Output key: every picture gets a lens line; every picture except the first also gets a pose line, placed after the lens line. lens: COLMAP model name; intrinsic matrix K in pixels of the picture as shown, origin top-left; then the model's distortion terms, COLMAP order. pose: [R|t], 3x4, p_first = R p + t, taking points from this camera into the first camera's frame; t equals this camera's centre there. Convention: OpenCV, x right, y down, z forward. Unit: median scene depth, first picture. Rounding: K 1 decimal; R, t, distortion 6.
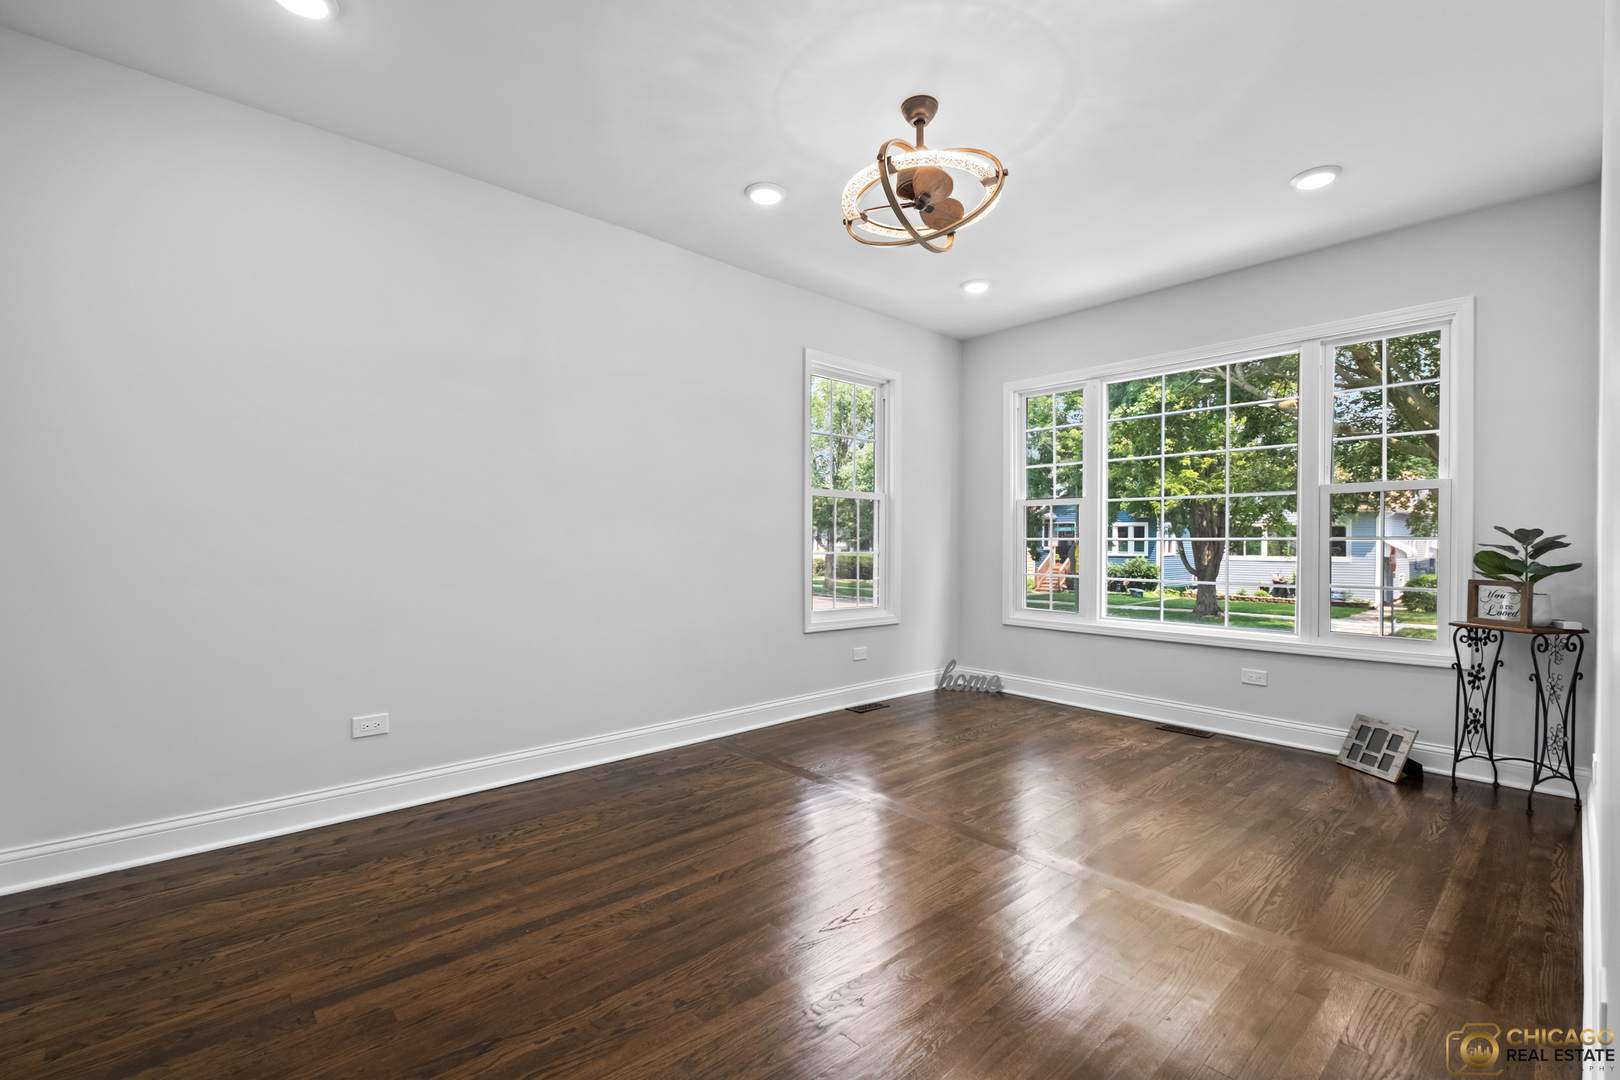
lens RADIAL K [[717.6, 0, 807.8], [0, 717.6, 545.5], [0, 0, 1]] dist [-0.008563, -0.000166]
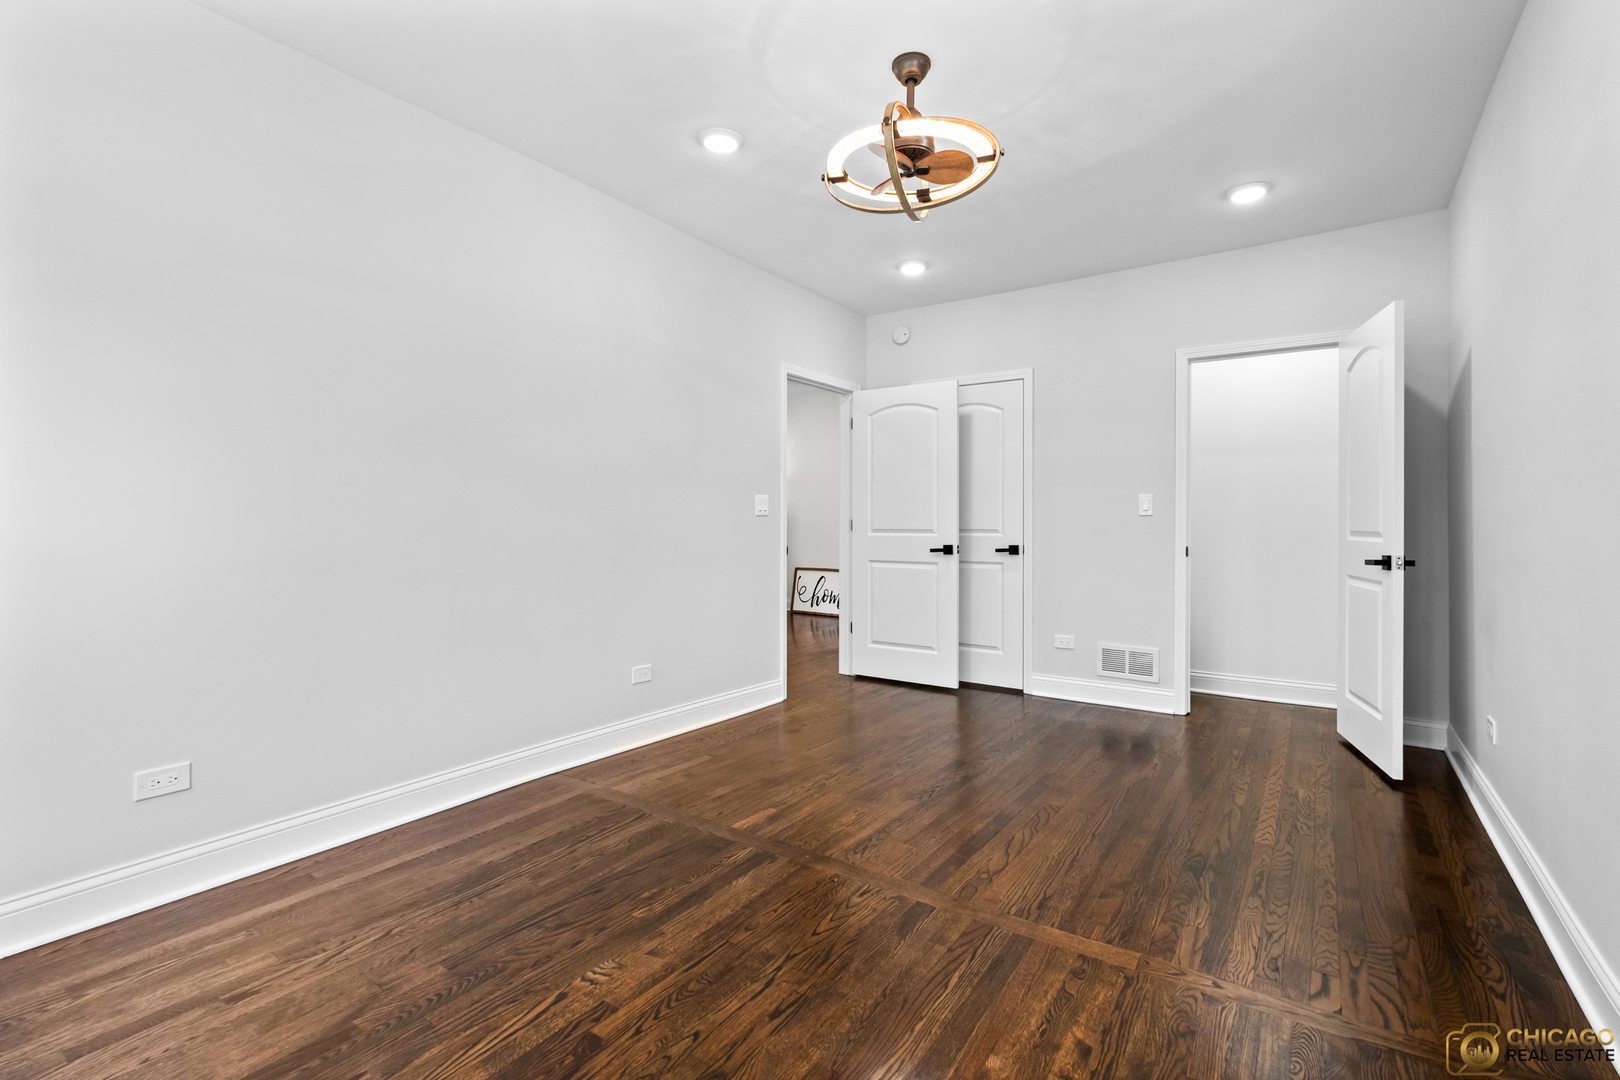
lens RADIAL K [[730.4, 0, 810.0], [0, 730.4, 540.0], [0, 0, 1]] dist [0.000153, 0.000148]
pose [[-0.975057, 0.000014, -0.221954, 0.408162], [-0.005625, 0.999677, 0.024771, -0.007438], [0.221883, 0.025402, -0.974742, 1.568043]]
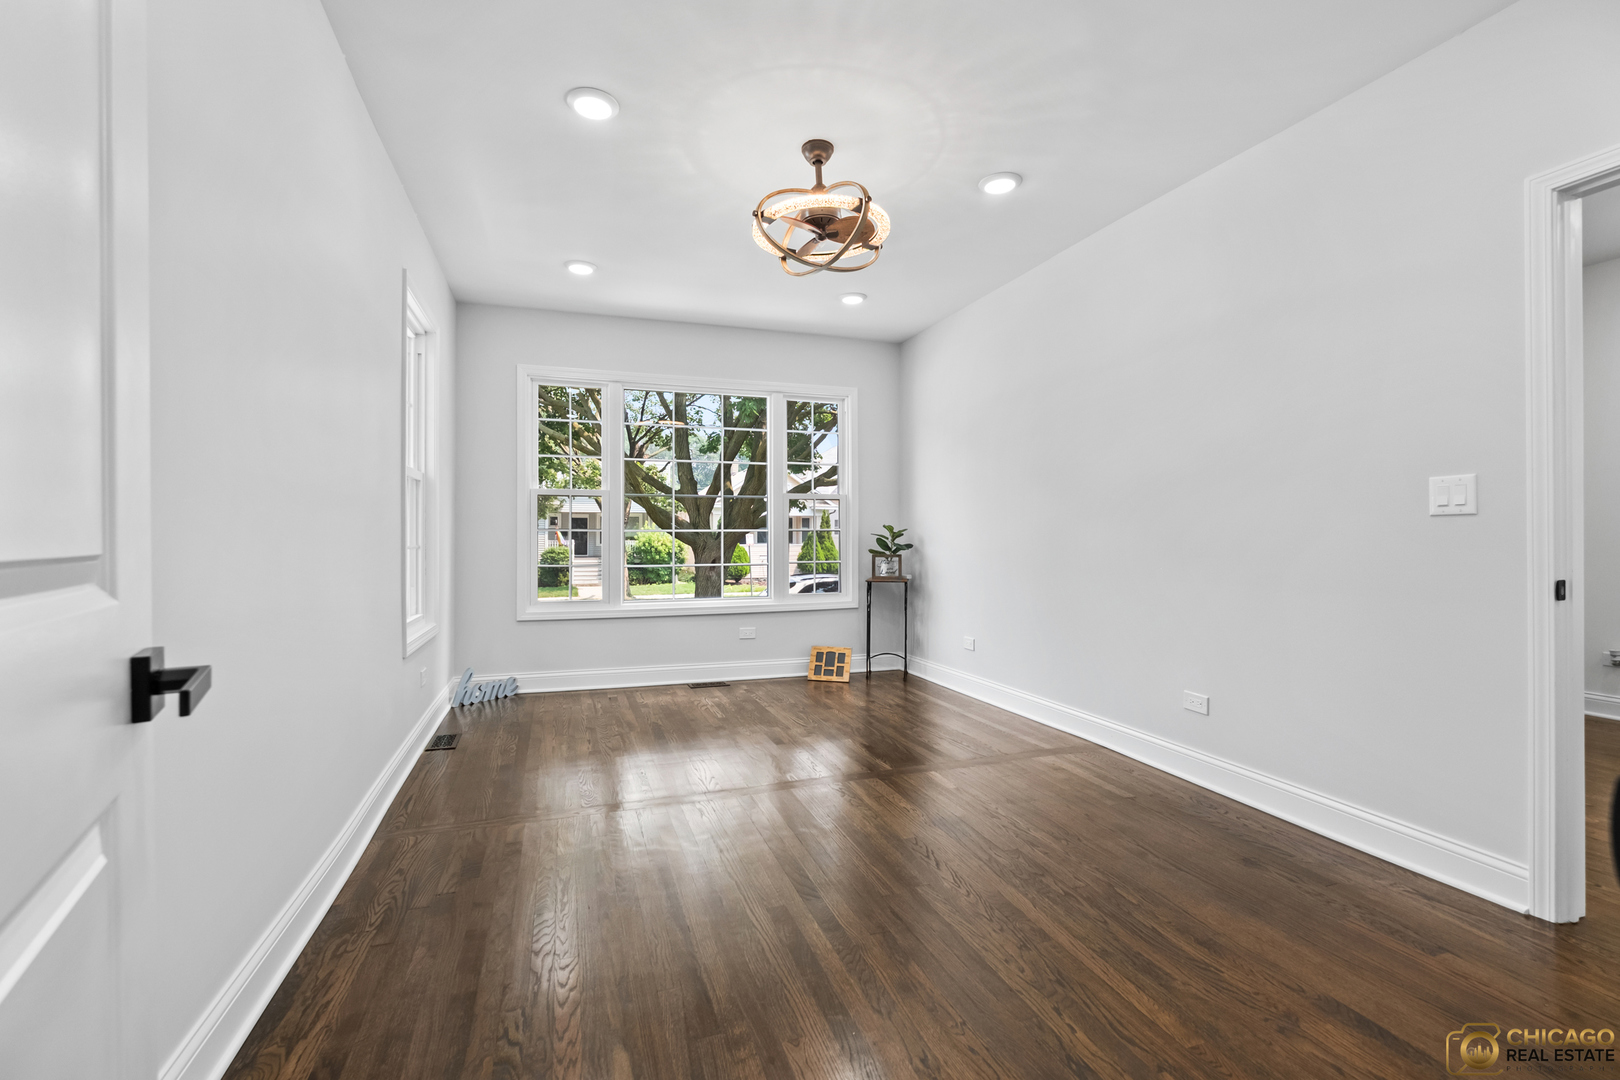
lens RADIAL K [[709.8, 0, 810.0], [0, 709.8, 540.0], [0, 0, 1]] dist [-0.002122, -0.000152]
pose [[0.390444, -0.011904, 0.920550, -0.725949], [0.007307, 0.999925, 0.009831, -0.005134], [-0.920598, 0.002888, 0.390501, 0.480004]]
